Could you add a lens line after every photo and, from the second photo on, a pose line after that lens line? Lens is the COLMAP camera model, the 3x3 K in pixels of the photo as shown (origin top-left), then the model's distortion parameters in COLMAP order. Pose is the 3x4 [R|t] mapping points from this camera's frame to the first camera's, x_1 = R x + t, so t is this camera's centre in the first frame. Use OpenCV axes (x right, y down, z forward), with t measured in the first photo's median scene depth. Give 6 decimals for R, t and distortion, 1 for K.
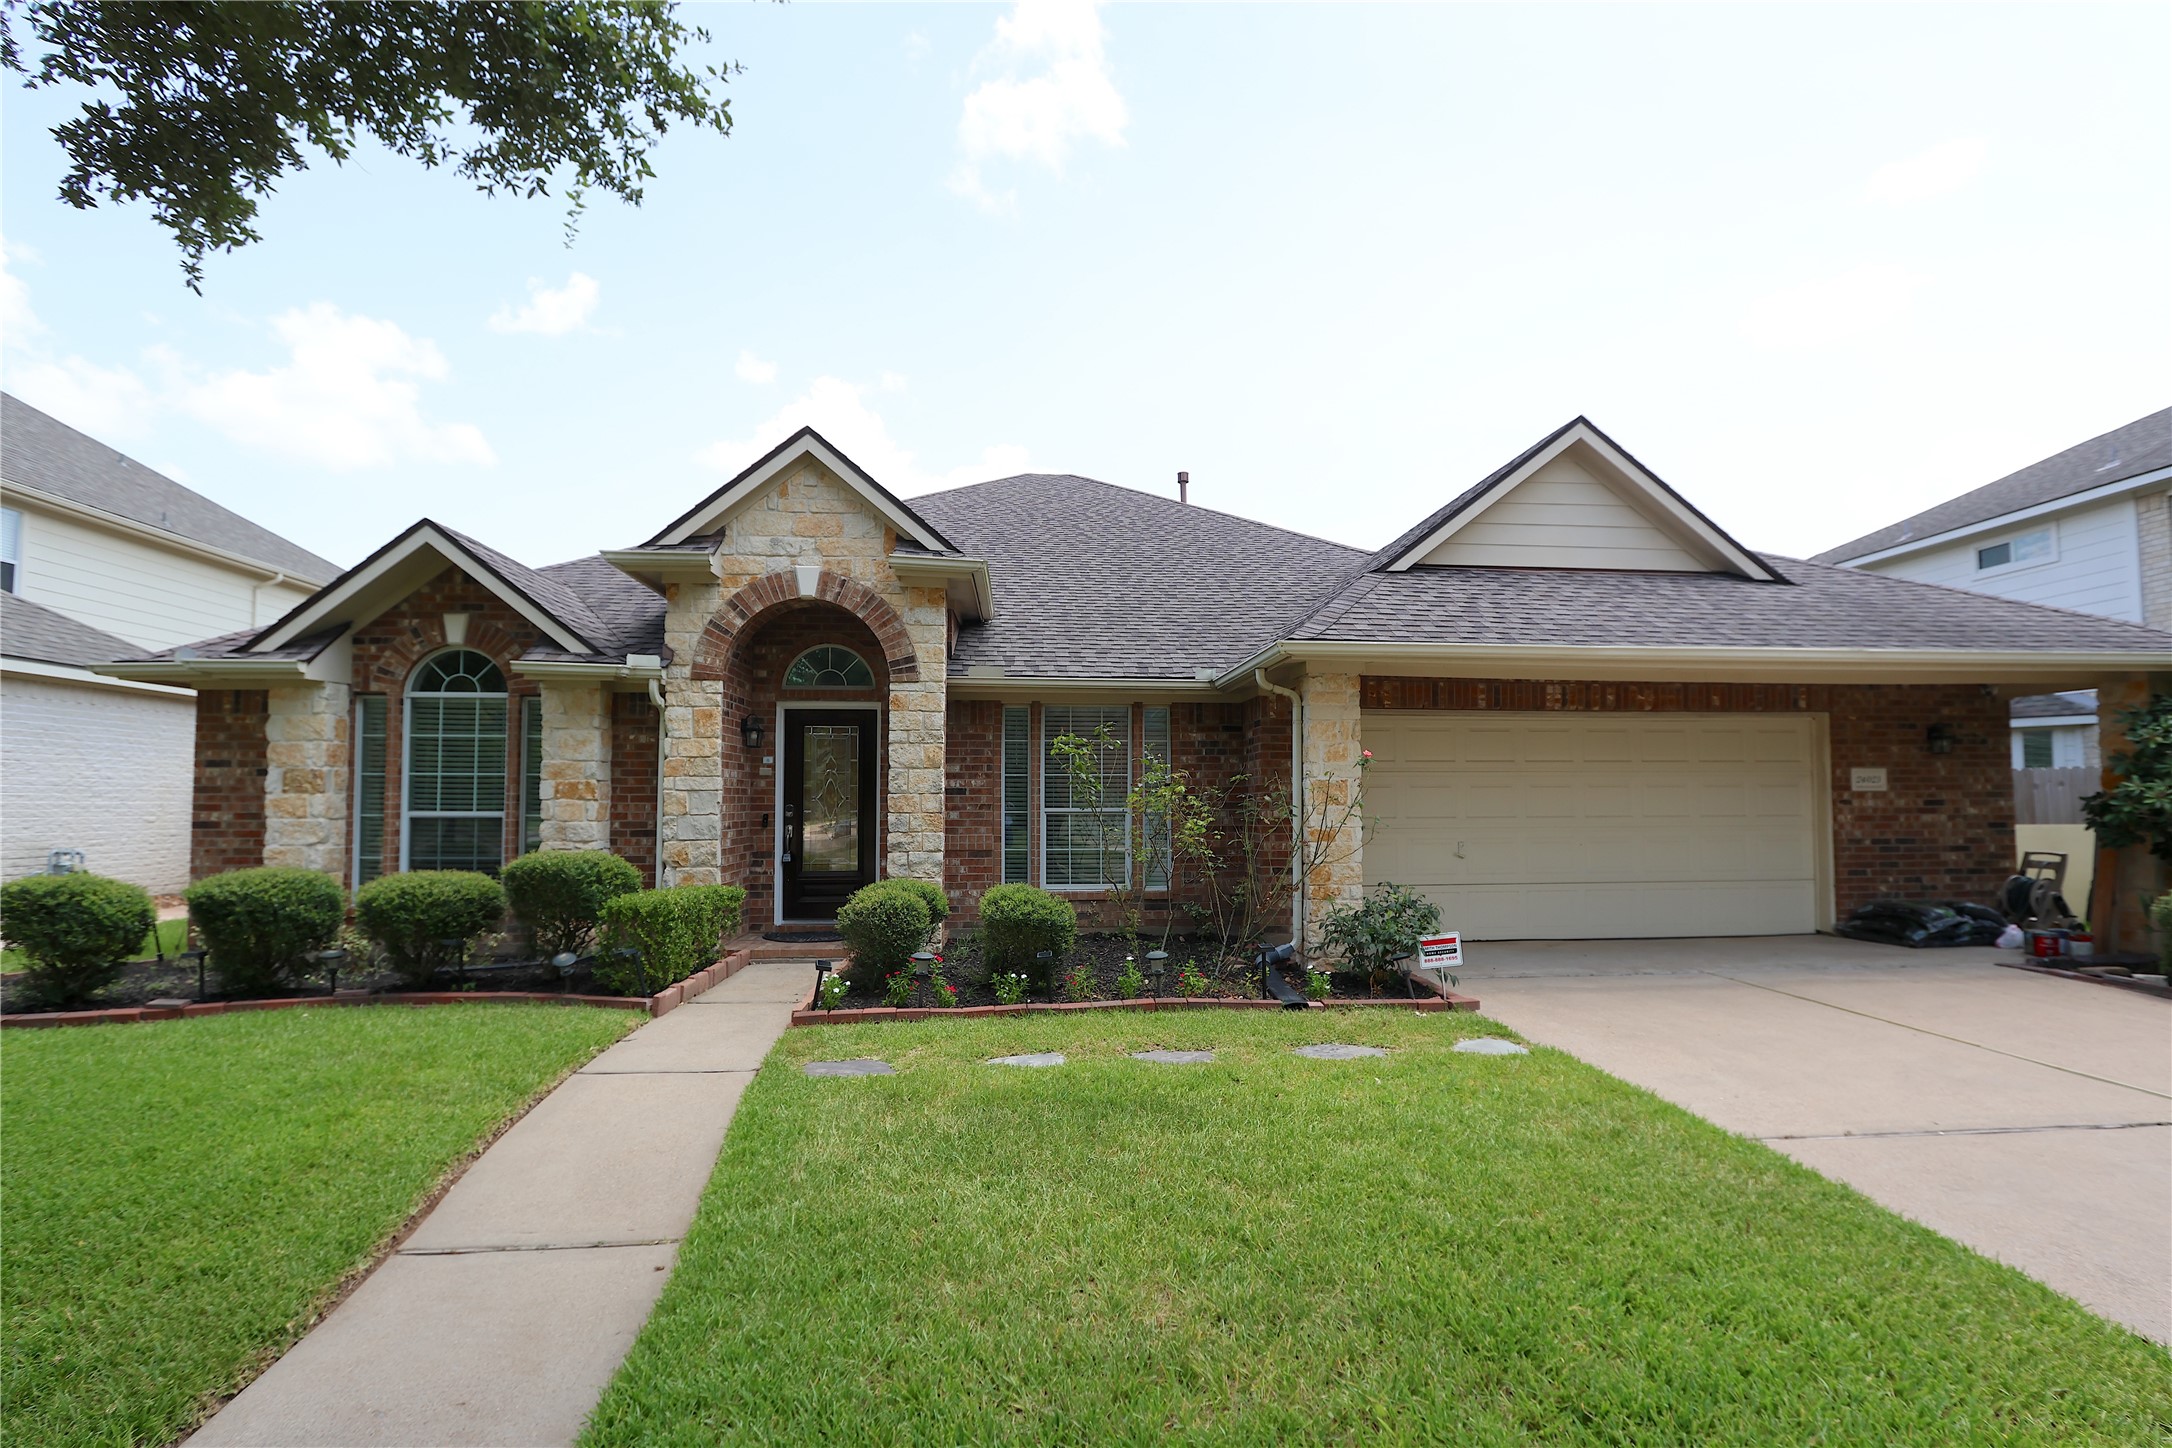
lens RADIAL K [[1011.1, 0, 1088.5], [0, 1011.1, 725.5], [0, 0, 1]] dist [-0.014293, 0.000926]
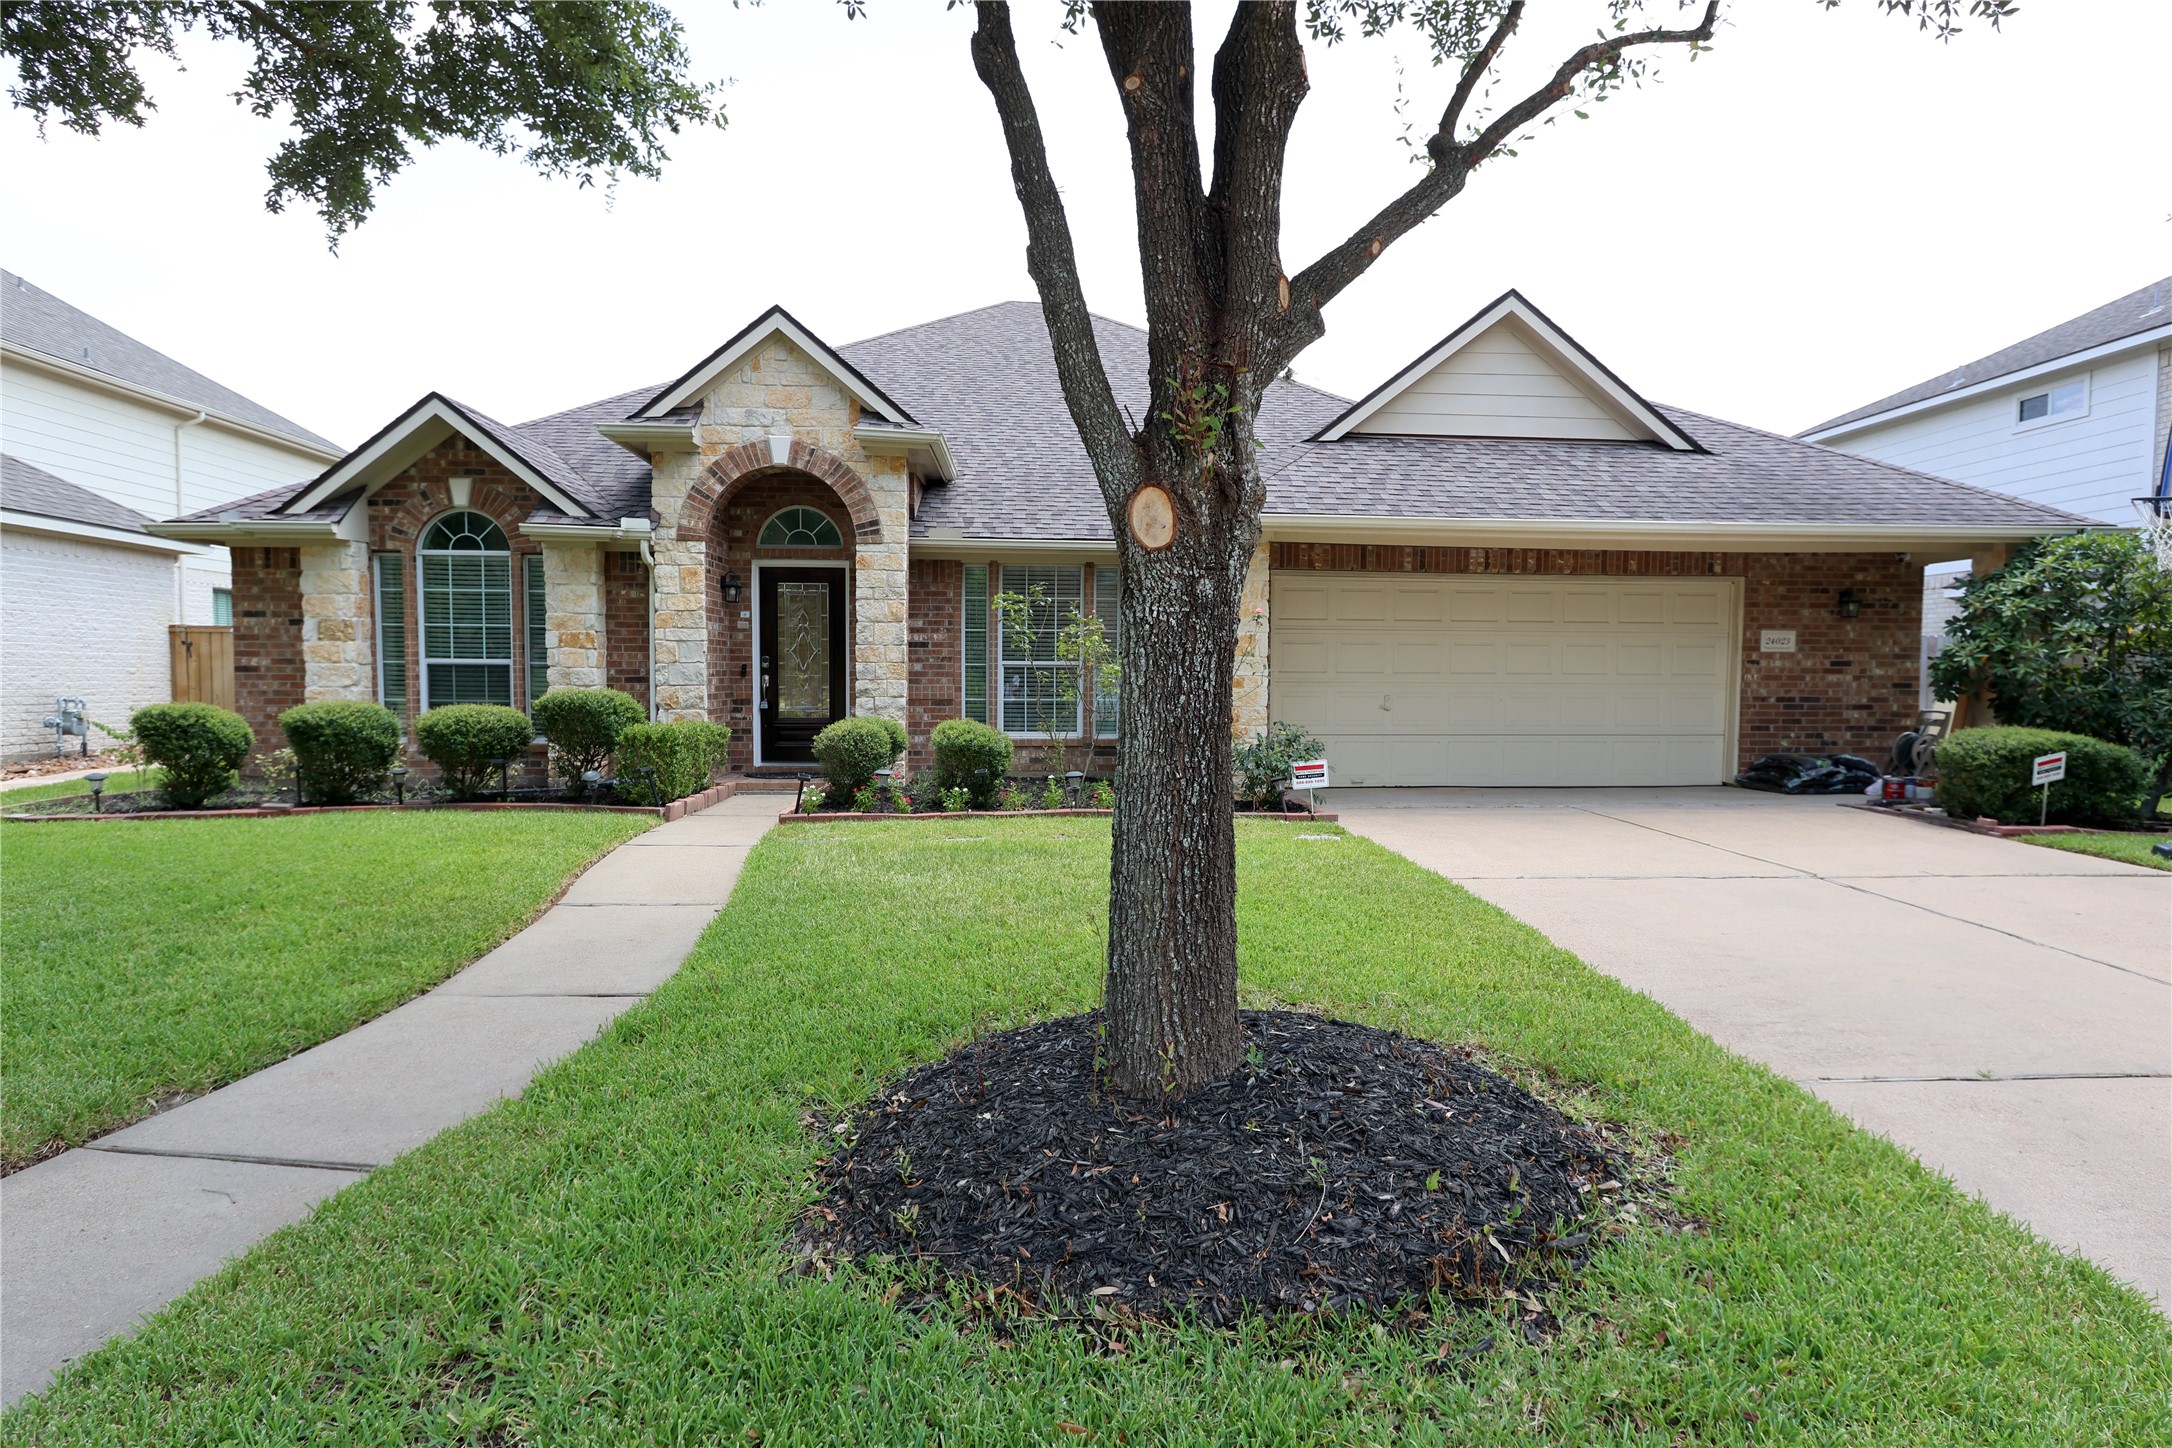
lens RADIAL K [[1319.1, 0, 1081.8], [0, 1319.1, 723.7], [0, 0, 1]] dist [-0.007585, 0.001989]
pose [[0.999509, 0.010010, -0.029708, 0.092680], [-0.006749, 0.994140, 0.107887, -0.004552], [0.030614, -0.107634, 0.993719, -0.435188]]
